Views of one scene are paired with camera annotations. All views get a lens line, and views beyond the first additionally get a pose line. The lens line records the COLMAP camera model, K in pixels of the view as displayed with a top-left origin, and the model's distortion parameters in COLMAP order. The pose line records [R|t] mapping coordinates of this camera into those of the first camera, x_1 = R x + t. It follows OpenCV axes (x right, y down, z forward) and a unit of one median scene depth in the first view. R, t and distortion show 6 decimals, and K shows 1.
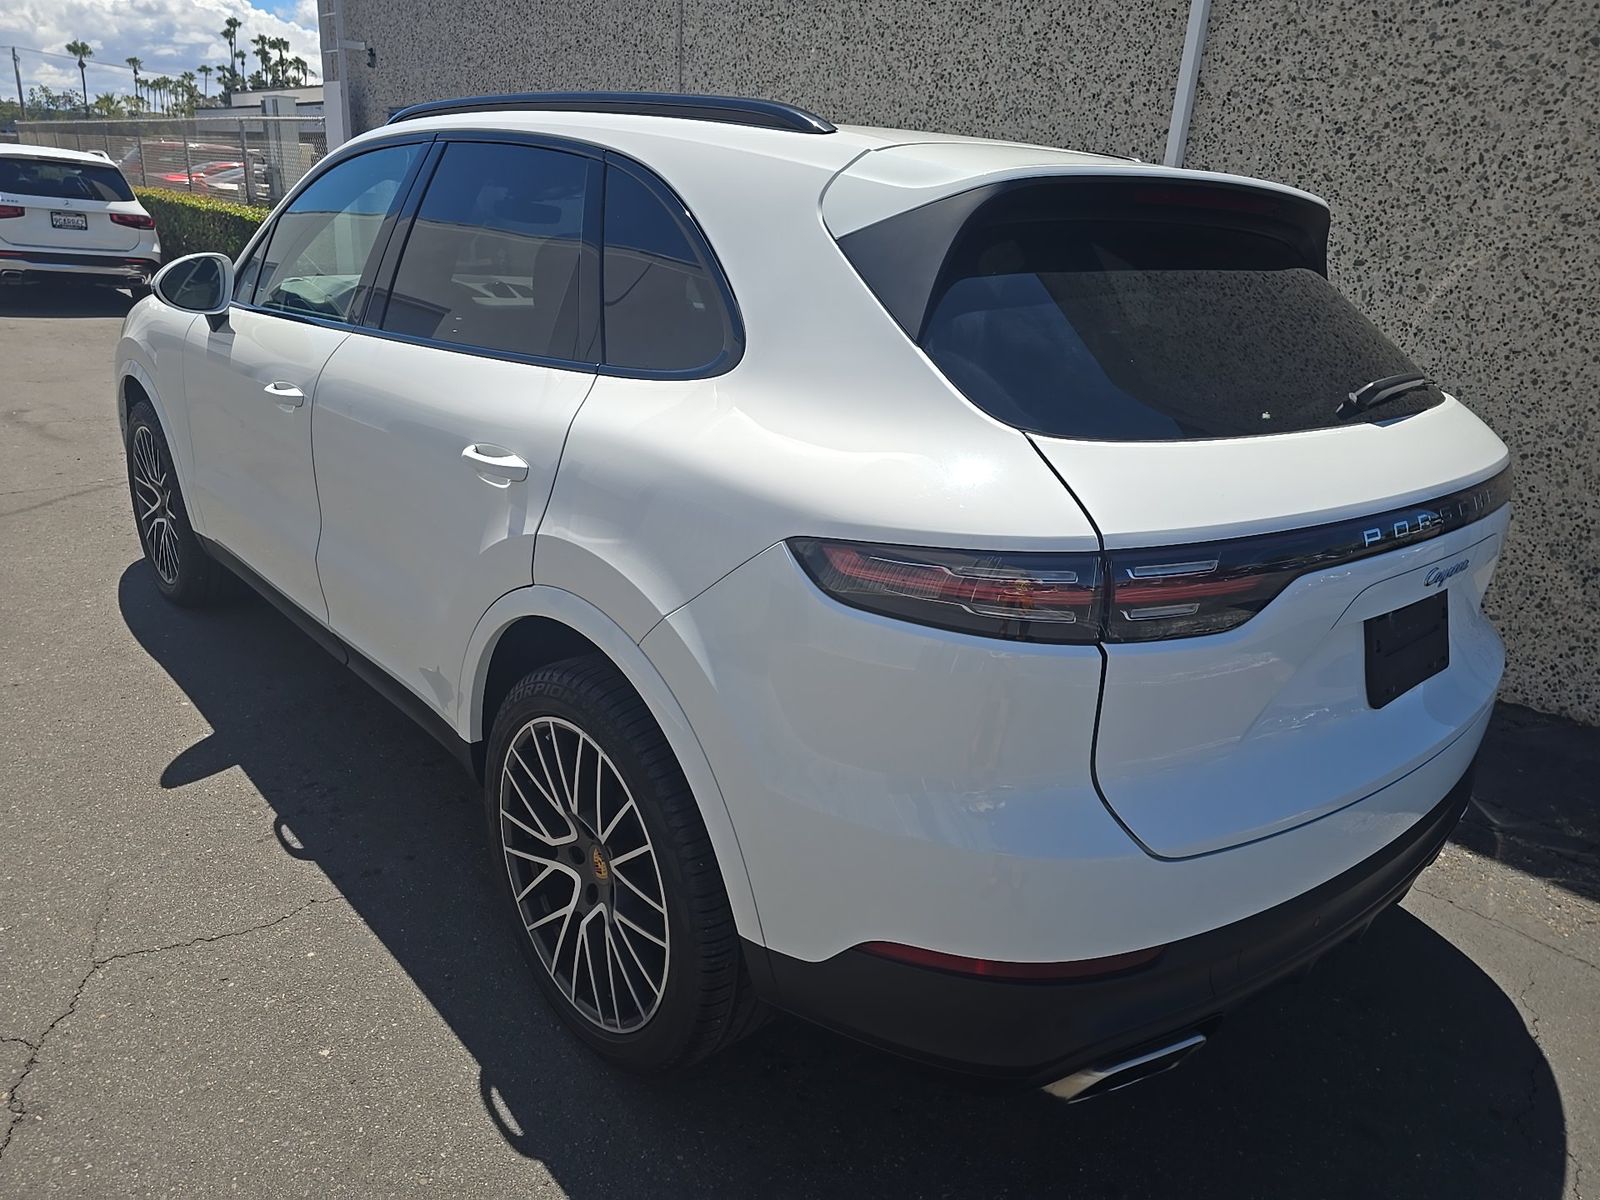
lens RADIAL K [[1080.9, 0, 808.5], [0, 1080.9, 591.6], [0, 0, 1]] dist [0.028537, -0.026055]
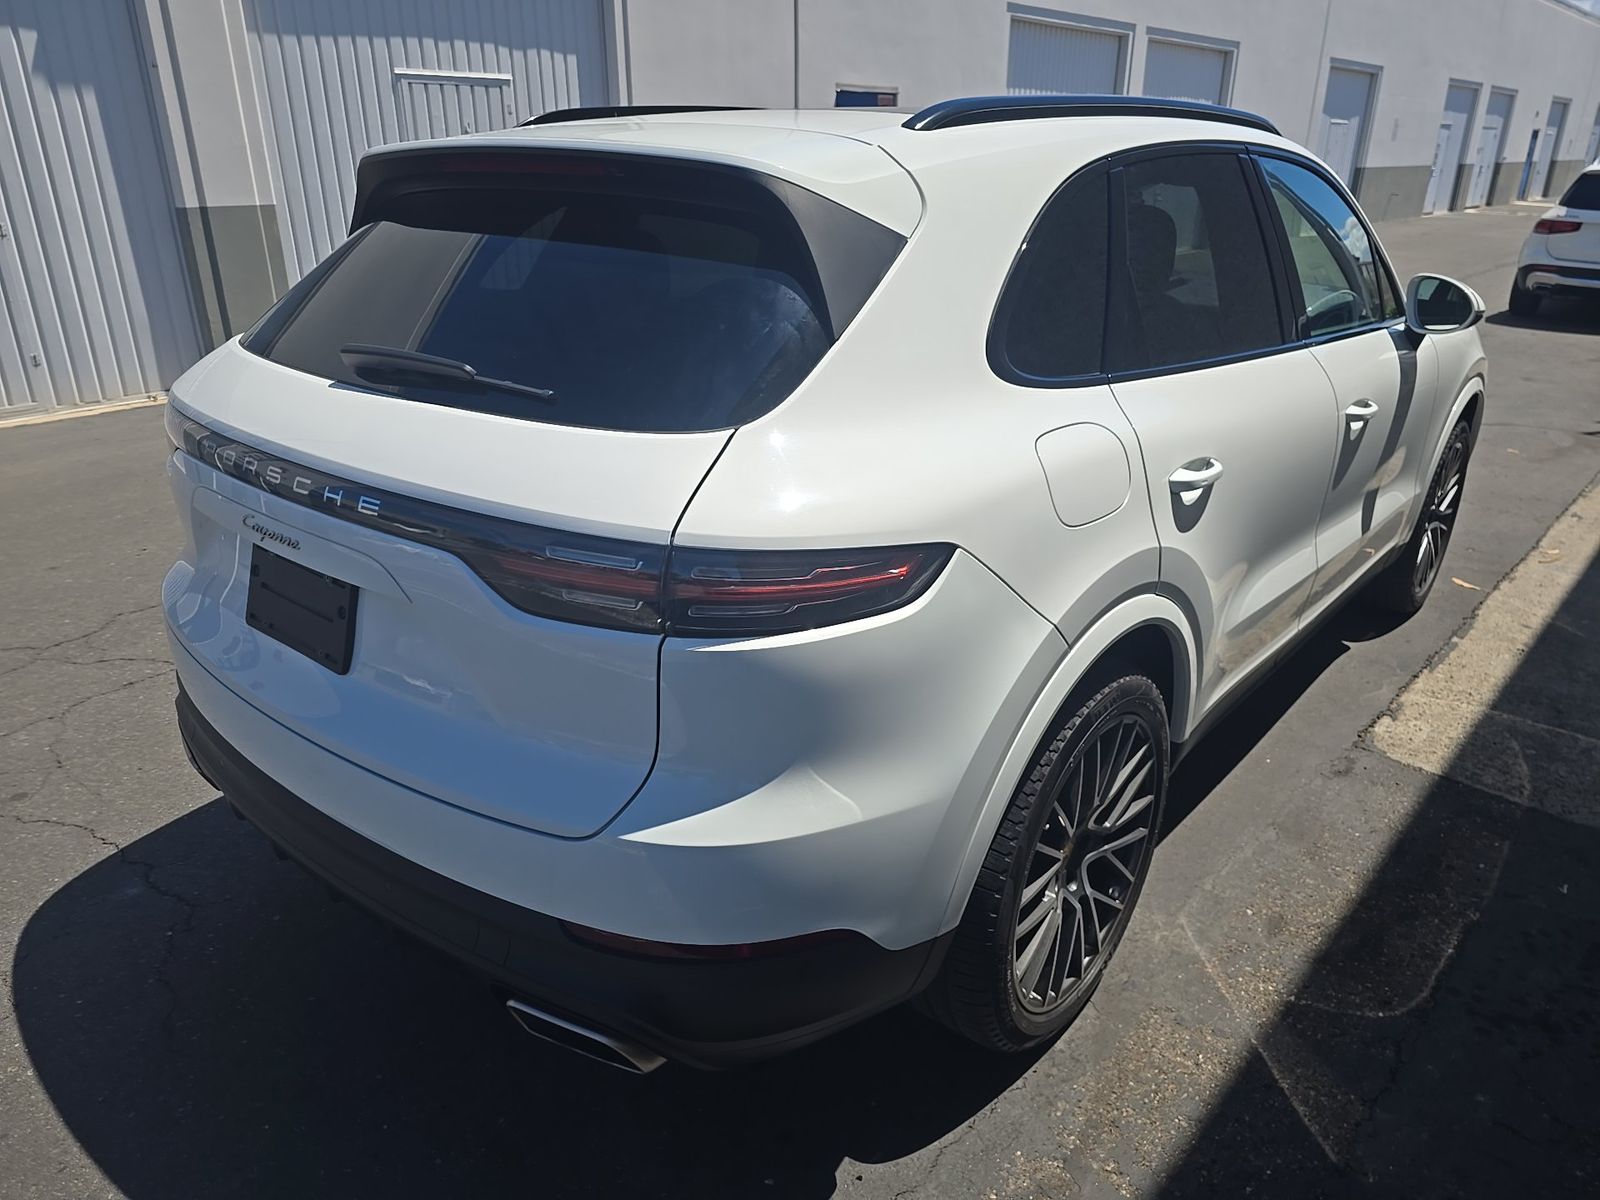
lens RADIAL K [[1080.9, 0, 793.0], [0, 1080.9, 598.3], [0, 0, 1]] dist [0.028537, -0.026055]
pose [[0.137395, 0.305037, -0.942377, 0.717345], [-0.319226, 0.914273, 0.249398, -0.163445], [0.937666, 0.266565, 0.222992, 0.552360]]
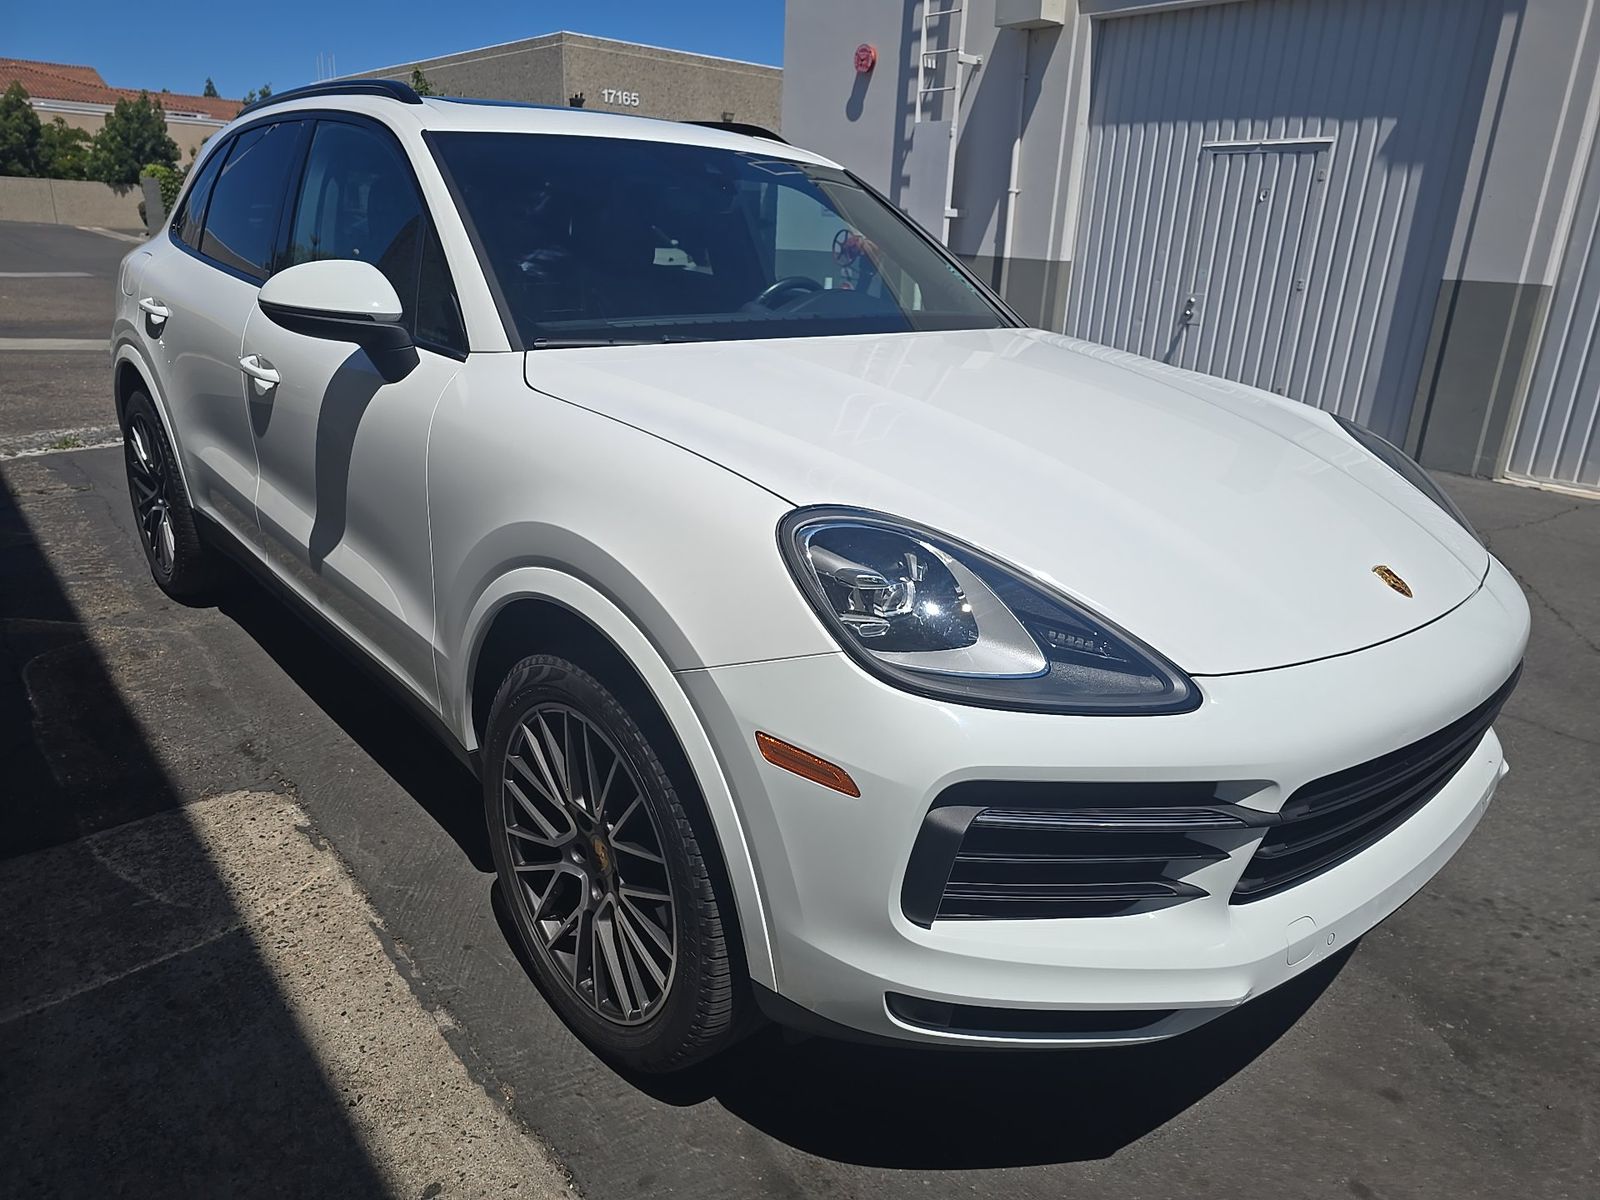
lens RADIAL K [[1080.9, 0, 805.2], [0, 1080.9, 611.6], [0, 0, 1]] dist [0.028537, -0.026055]
pose [[-0.992702, -0.114175, -0.038806, -0.311918], [-0.113339, 0.773481, 0.623604, -0.584522], [-0.041184, 0.623452, -0.780776, 1.690181]]
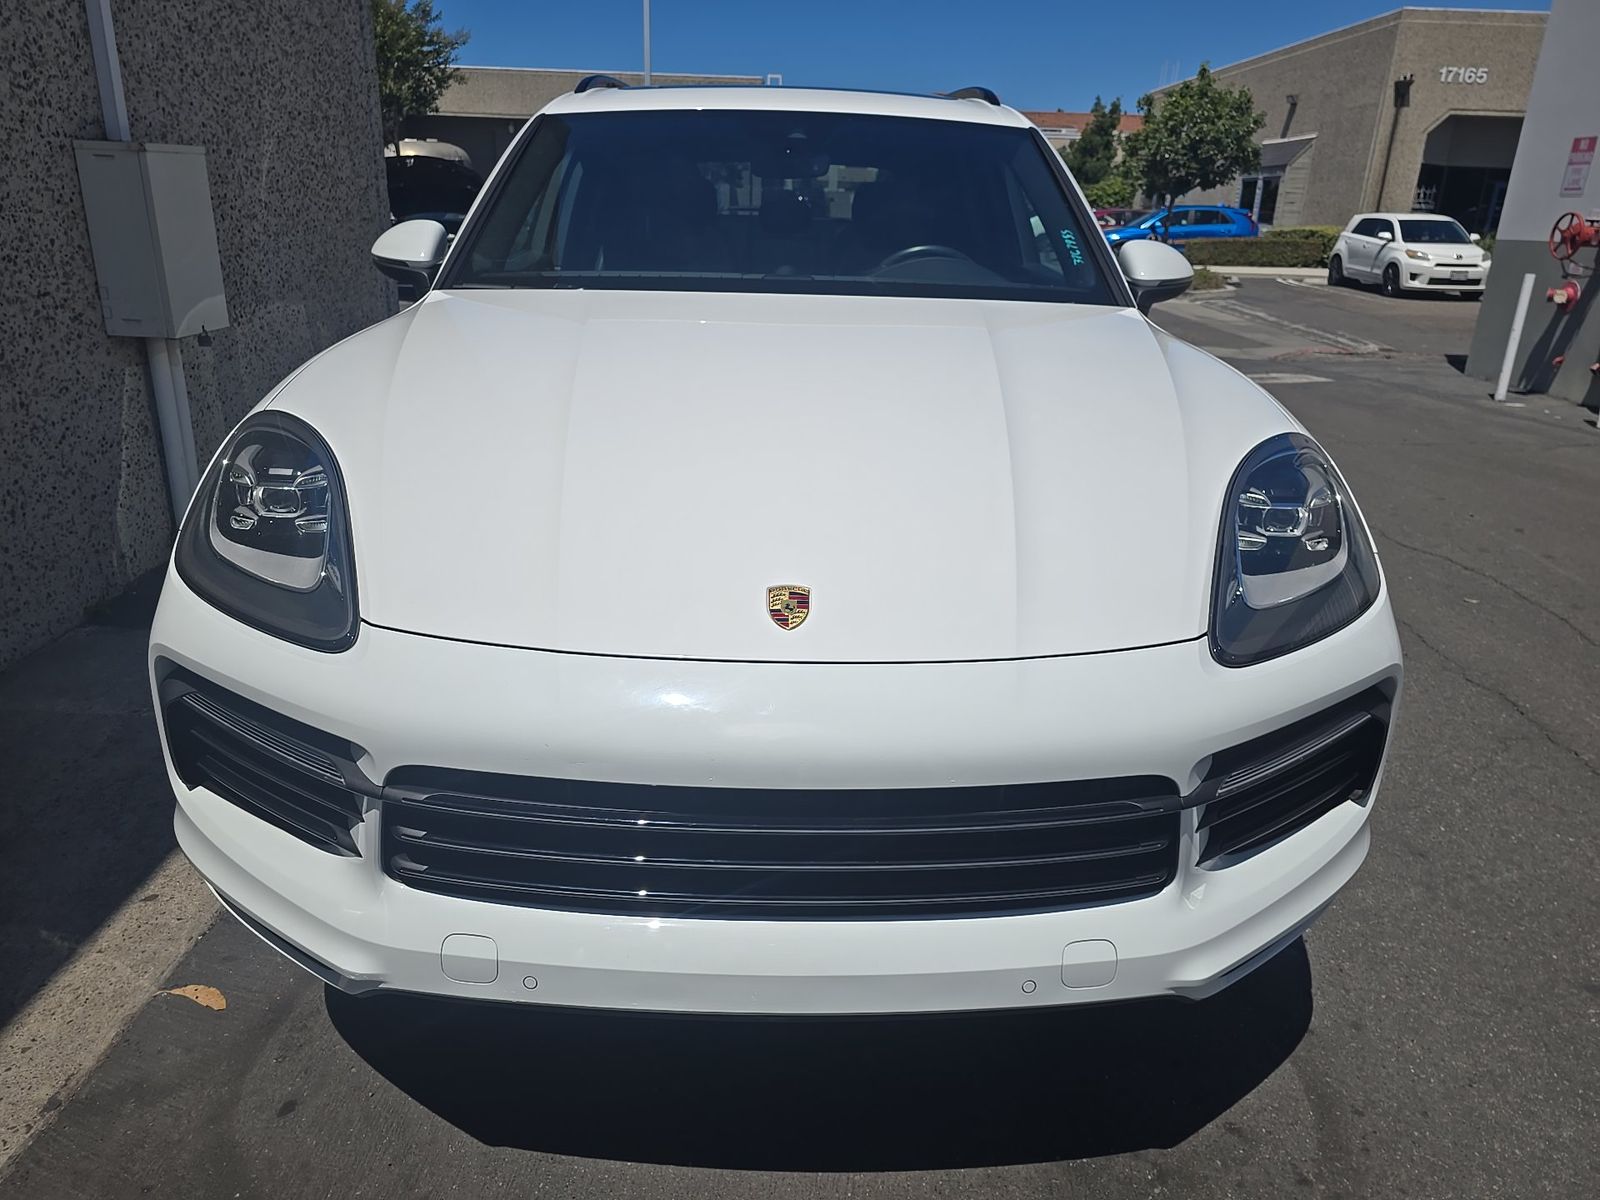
lens RADIAL K [[1080.9, 0, 798.9], [0, 1080.9, 588.3], [0, 0, 1]] dist [0.028537, -0.026055]
pose [[-0.746933, -0.311914, 0.587197, -0.783448], [0.140268, 0.789341, 0.597717, -0.547981], [-0.649935, 0.528820, -0.545834, 1.496758]]
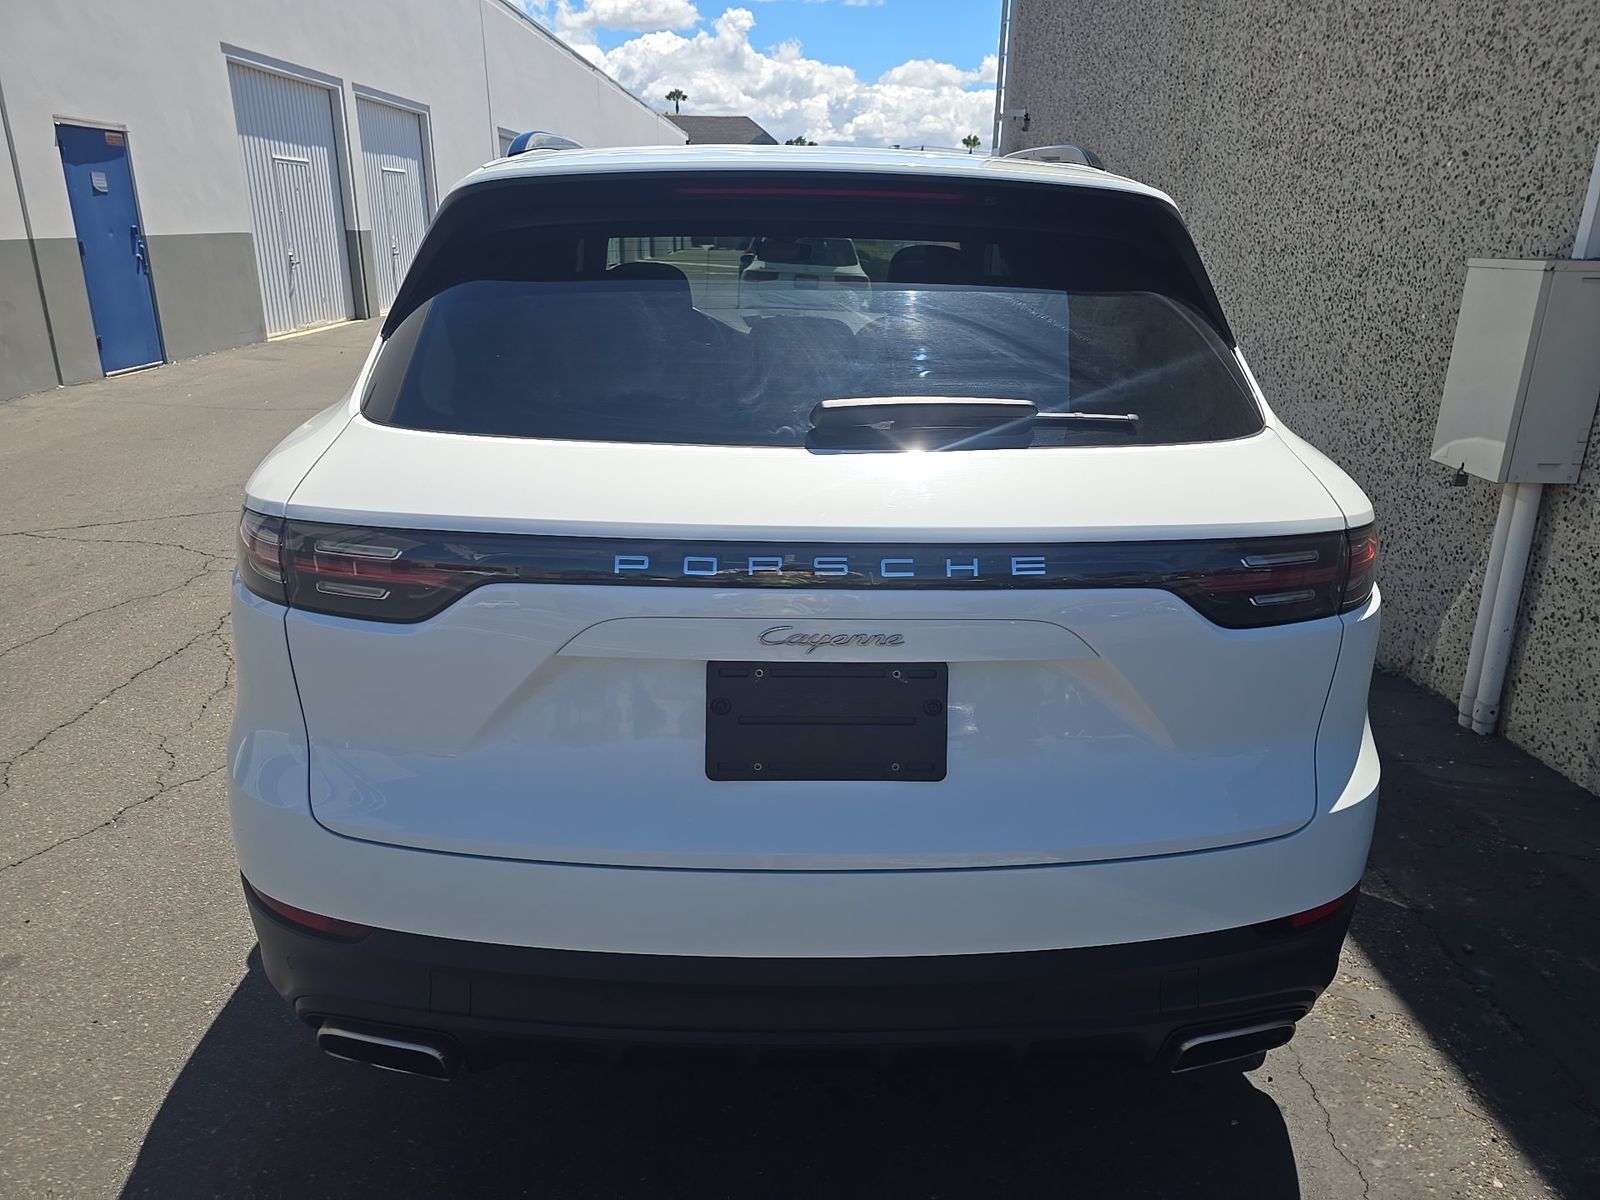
lens RADIAL K [[1080.9, 0, 796.5], [0, 1080.9, 607.3], [0, 0, 1]] dist [0.028537, -0.026055]
pose [[0.764952, 0.156898, -0.624685, 0.468470], [-0.176577, 0.983803, 0.030871, -0.026109], [0.619410, 0.086690, 0.780266, 0.156619]]
